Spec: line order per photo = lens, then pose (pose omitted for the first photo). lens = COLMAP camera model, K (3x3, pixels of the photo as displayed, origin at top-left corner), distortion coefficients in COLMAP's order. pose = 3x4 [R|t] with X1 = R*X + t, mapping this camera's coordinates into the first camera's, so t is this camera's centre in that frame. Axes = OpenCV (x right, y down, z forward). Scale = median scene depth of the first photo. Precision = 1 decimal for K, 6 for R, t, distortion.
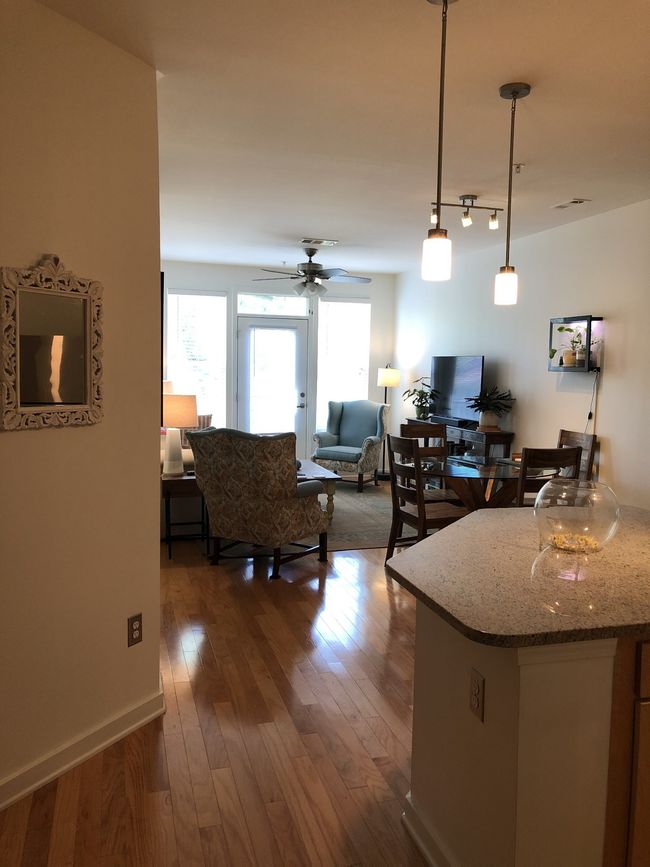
lens RADIAL K [[753.6, 0, 325.0], [0, 753.6, 431.7], [0, 0, 1]] dist [0.016714, 0.017098]
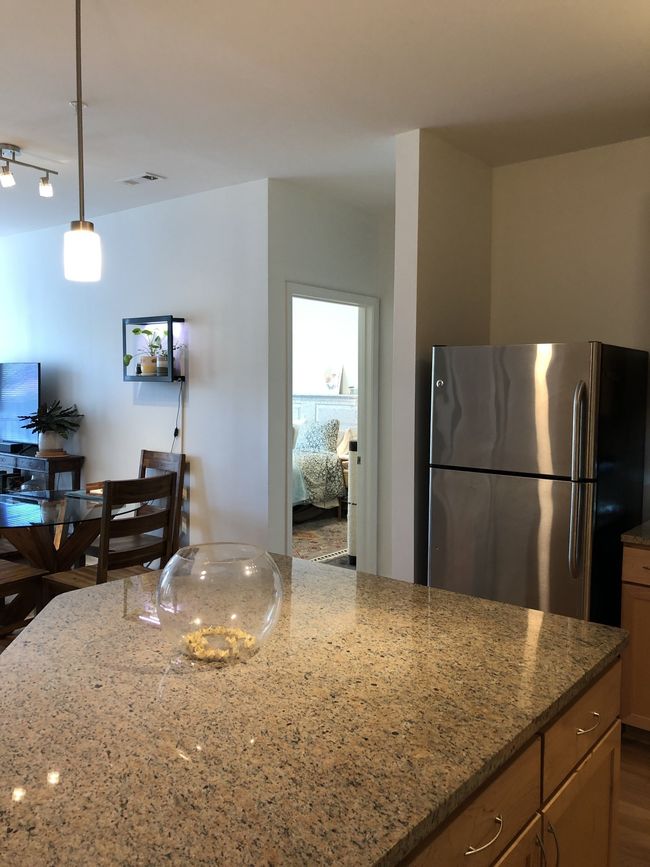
lens RADIAL K [[753.6, 0, 355.4], [0, 753.6, 429.3], [0, 0, 1]] dist [0.016714, 0.017098]
pose [[0.820466, -0.046019, 0.569840, 0.028602], [0.055562, 0.998455, 0.000633, -0.013870], [-0.568989, 0.031142, 0.821756, 0.177231]]
